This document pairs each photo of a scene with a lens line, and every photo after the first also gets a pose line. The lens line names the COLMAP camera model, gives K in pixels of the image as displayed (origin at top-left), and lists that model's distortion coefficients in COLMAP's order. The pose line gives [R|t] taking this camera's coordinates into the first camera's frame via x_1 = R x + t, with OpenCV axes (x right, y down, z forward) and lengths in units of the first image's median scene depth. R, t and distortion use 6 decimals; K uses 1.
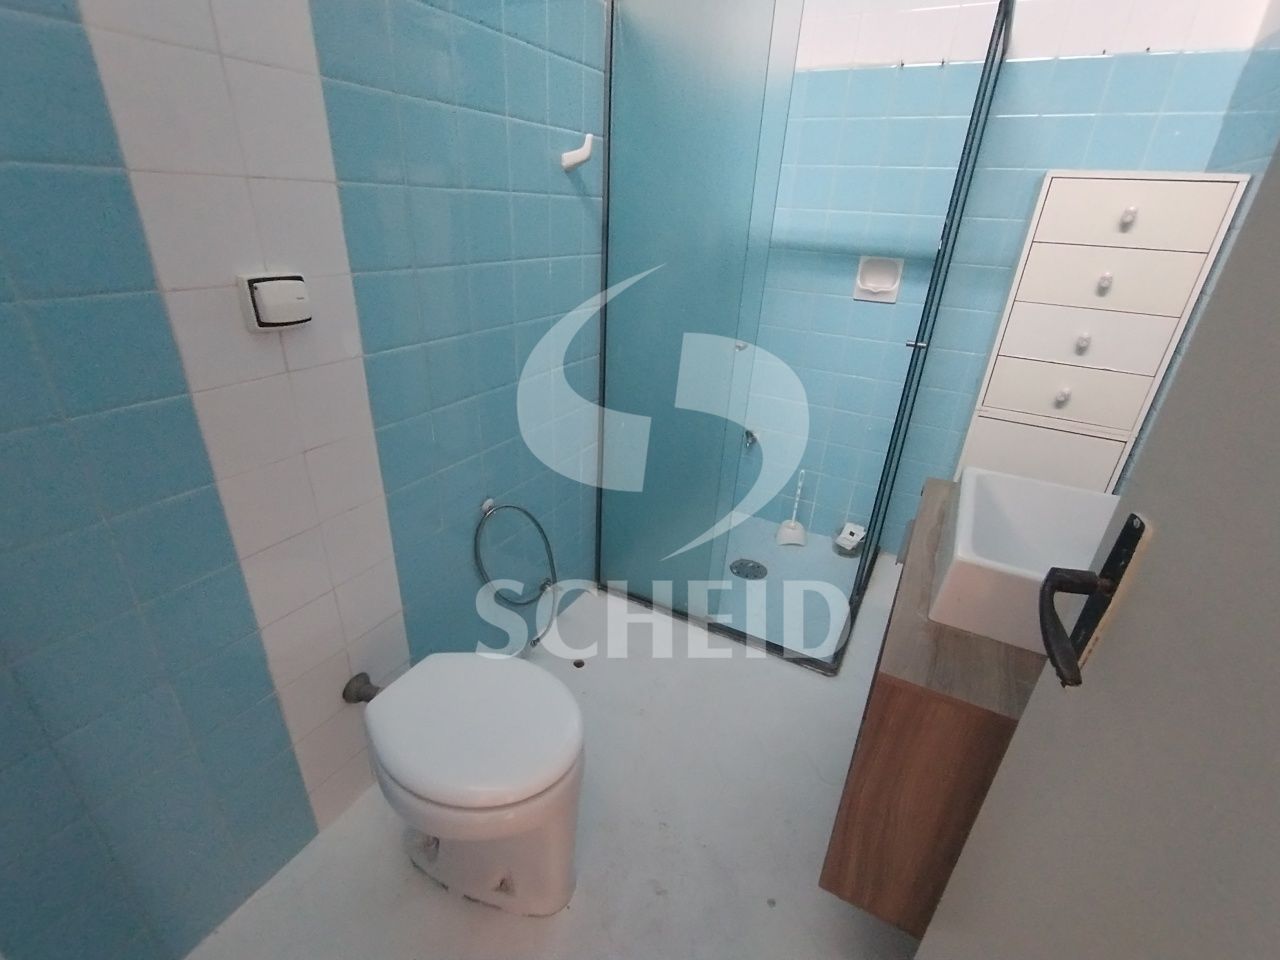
lens RADIAL K [[587.5, 0, 636.4], [0, 587.5, 480.0], [0, 0, 1]] dist [-0.000451, -0.000286]
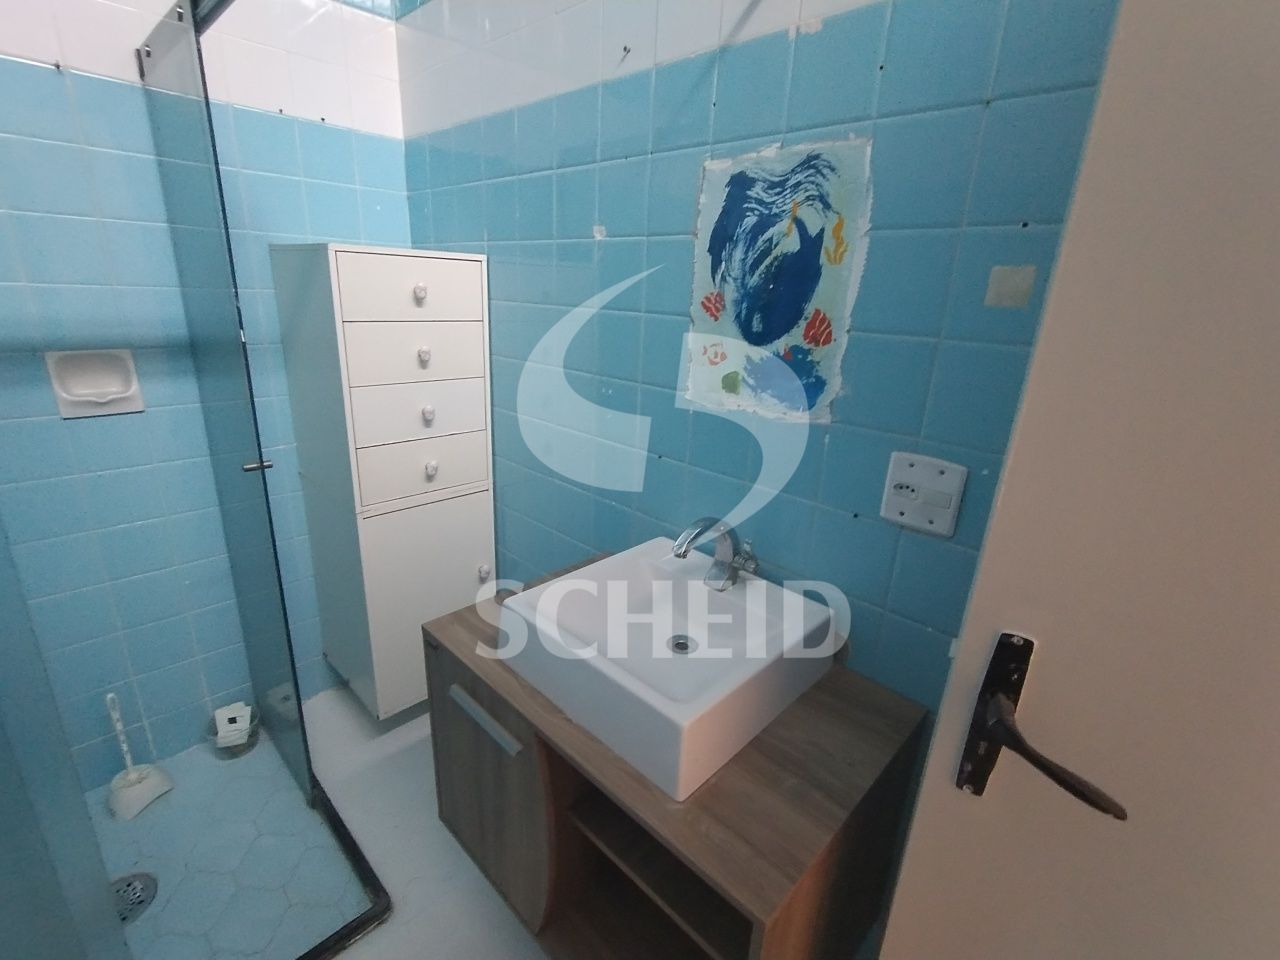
lens RADIAL K [[587.5, 0, 638.4], [0, 587.5, 484.4], [0, 0, 1]] dist [-0.000451, -0.000286]
pose [[0.269337, -0.340823, 0.900720, -0.047513], [0.379799, 0.897070, 0.225872, -0.158157], [-0.884992, 0.281257, 0.371058, 0.260237]]
